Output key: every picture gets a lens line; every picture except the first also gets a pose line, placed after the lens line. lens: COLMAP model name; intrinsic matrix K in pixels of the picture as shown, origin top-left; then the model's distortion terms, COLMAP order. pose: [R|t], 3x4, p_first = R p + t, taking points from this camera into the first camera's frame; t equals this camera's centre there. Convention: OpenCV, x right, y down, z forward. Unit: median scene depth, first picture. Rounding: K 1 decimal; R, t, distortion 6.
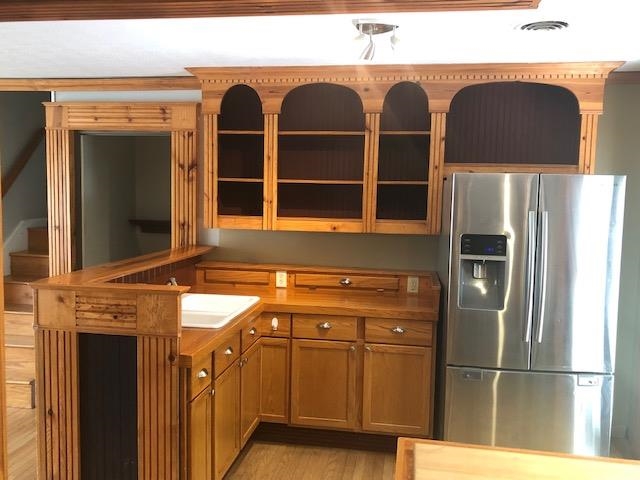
lens RADIAL K [[580.5, 0, 320.0], [0, 580.5, 240.0], [0, 0, 1]] dist [0.008292, -0.013668]
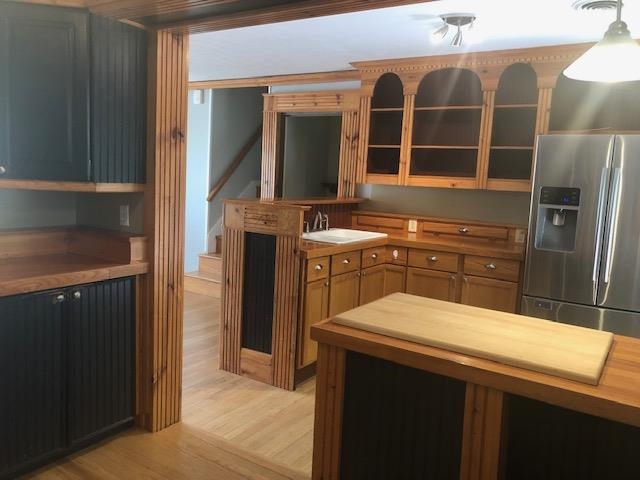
lens RADIAL K [[535.3, 0, 320.0], [0, 535.3, 240.0], [0, 0, 1]] dist [-0.002781, -0.009442]
pose [[0.913400, 0.071565, -0.400724, 0.231942], [-0.064845, 0.997434, 0.030326, 0.080770], [0.401866, -0.001715, 0.915697, -0.165061]]
